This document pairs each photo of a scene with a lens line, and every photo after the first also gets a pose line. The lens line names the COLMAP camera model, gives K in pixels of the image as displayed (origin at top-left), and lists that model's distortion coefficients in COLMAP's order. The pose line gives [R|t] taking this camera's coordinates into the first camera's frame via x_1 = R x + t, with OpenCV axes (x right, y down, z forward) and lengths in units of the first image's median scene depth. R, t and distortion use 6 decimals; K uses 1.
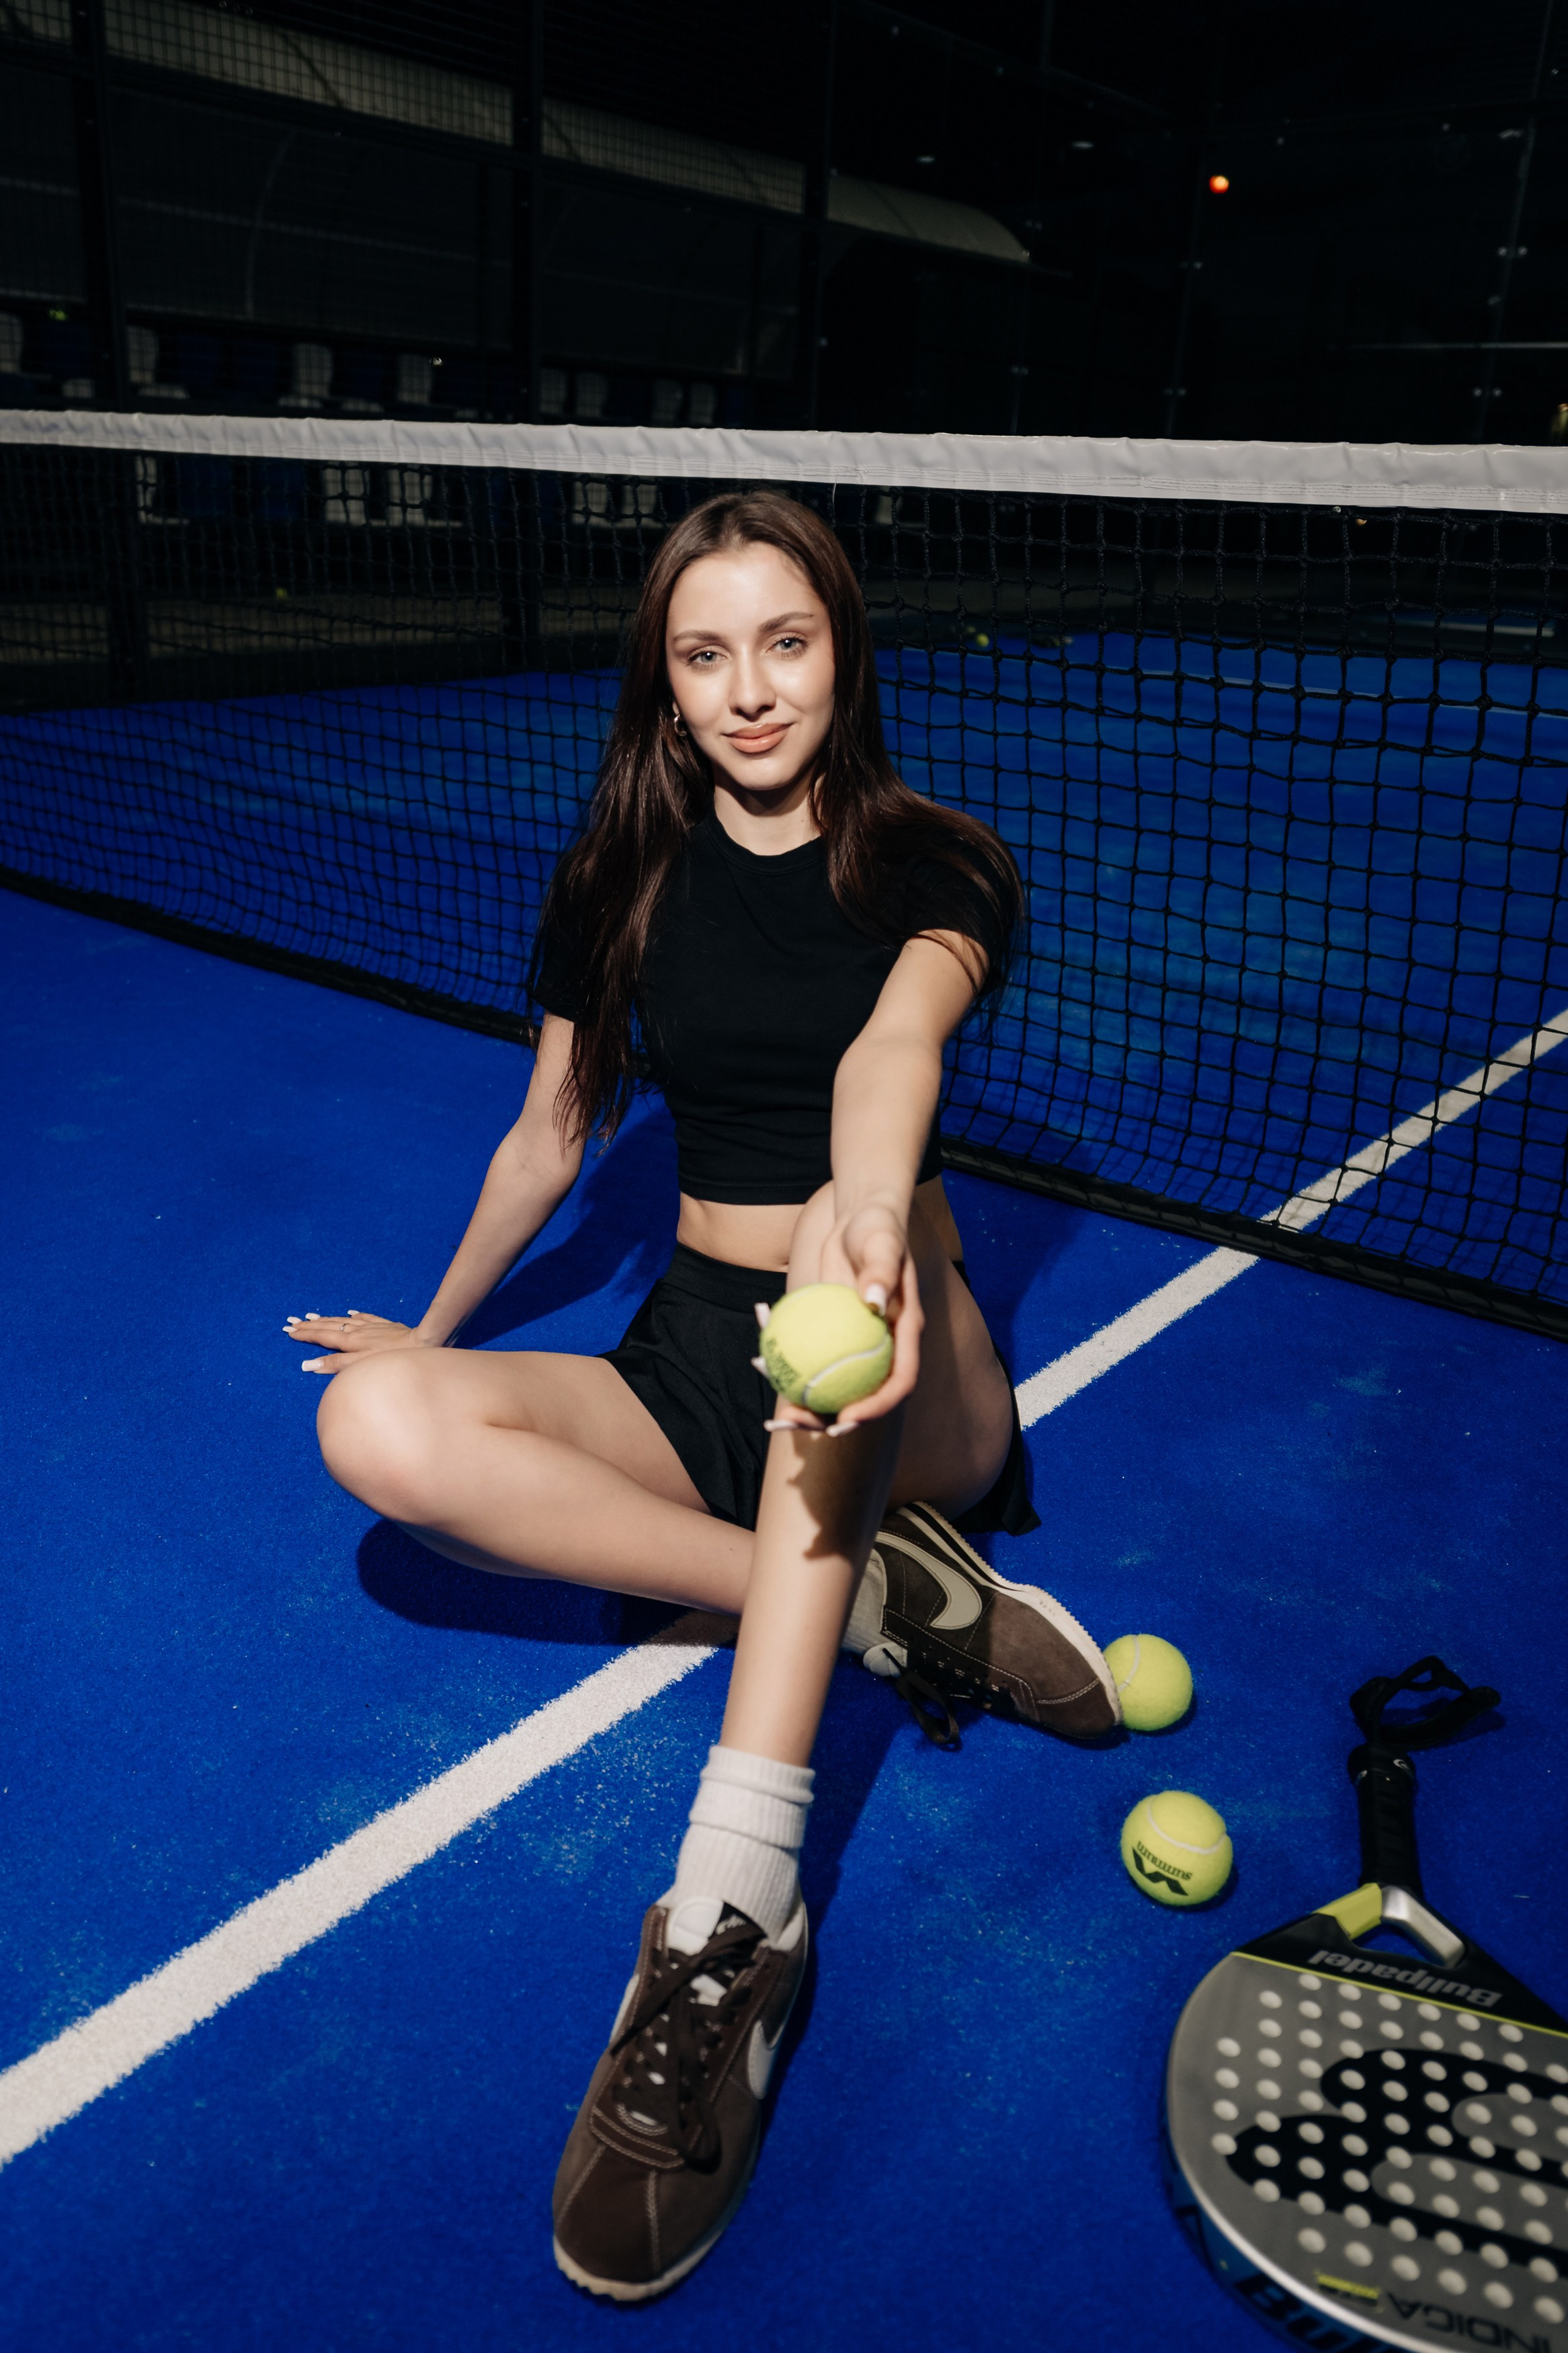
lens RADIAL K [[1823.2, 0, 737.5], [0, 1823.2, 1229.9], [0, 0, 1]] dist [-0.008774, 0.000193]
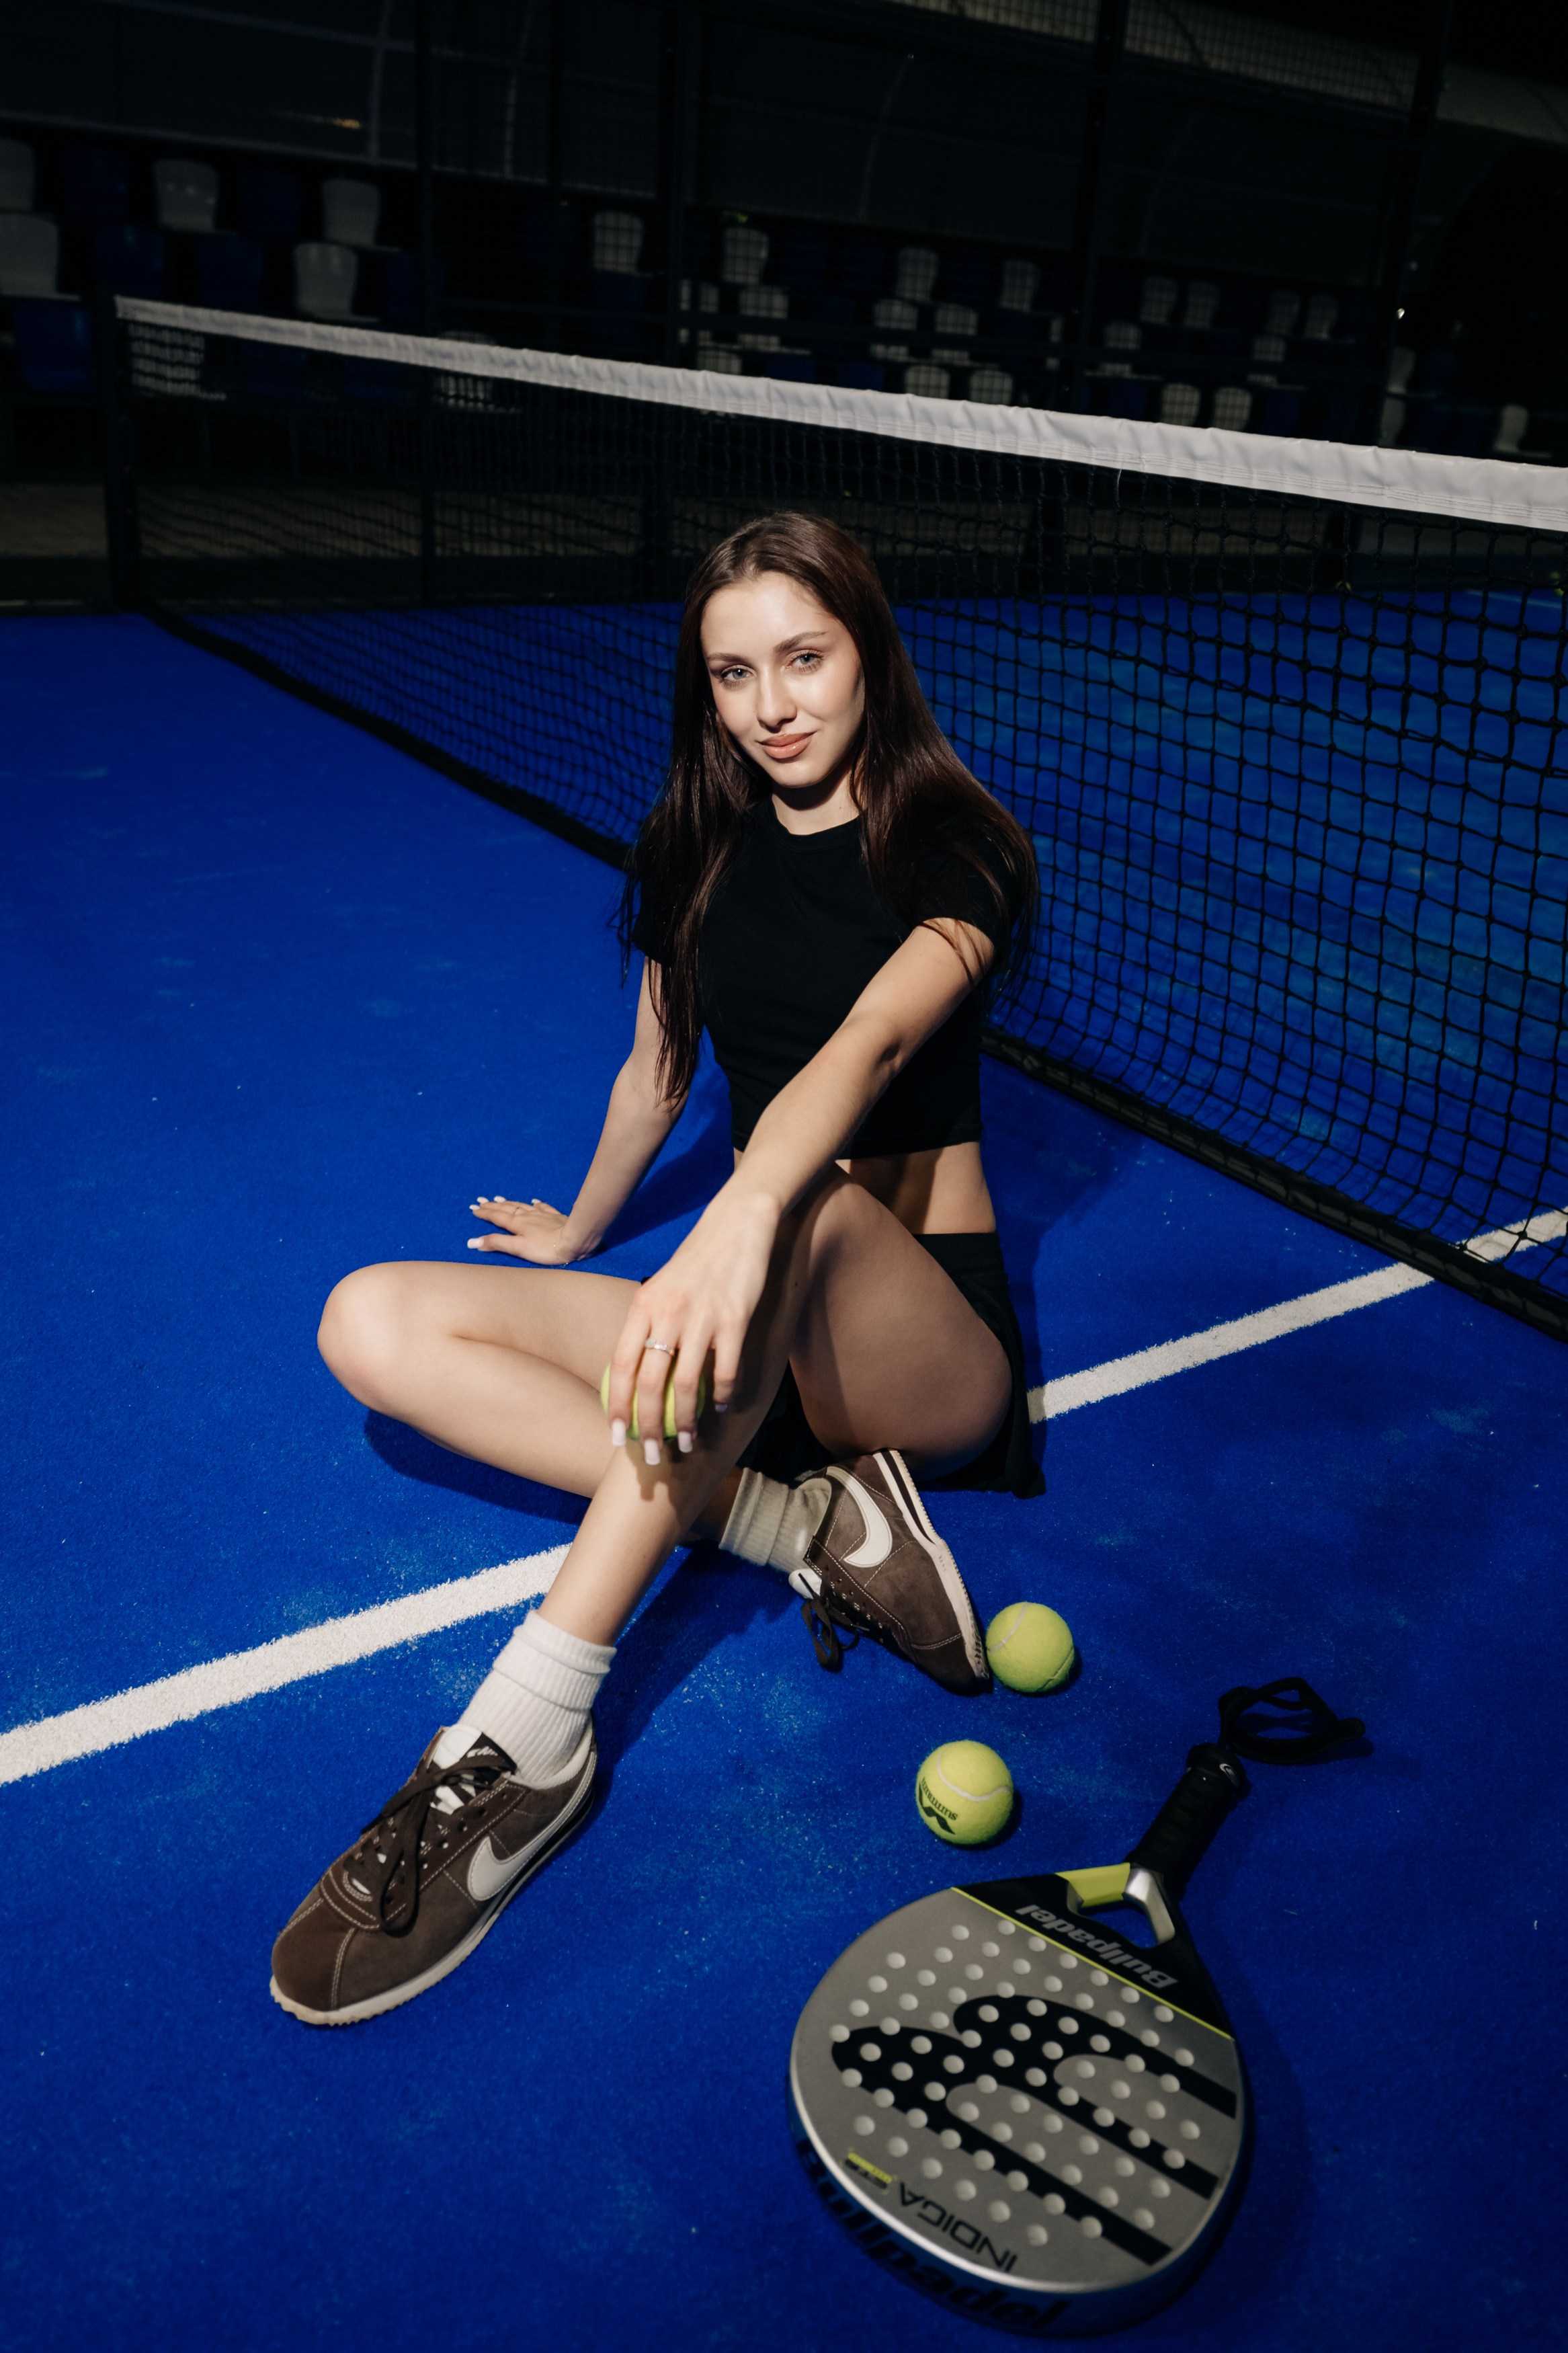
lens RADIAL K [[1837.2, 0, 784.0], [0, 1837.2, 1176.5], [0, 0, 1]] dist [-0.007020, -0.009966]
pose [[0.960682, 0.141055, -0.239153, 0.320891], [-0.137175, 0.990001, 0.032881, -0.043718], [0.241400, 0.001217, 0.970425, -0.087784]]
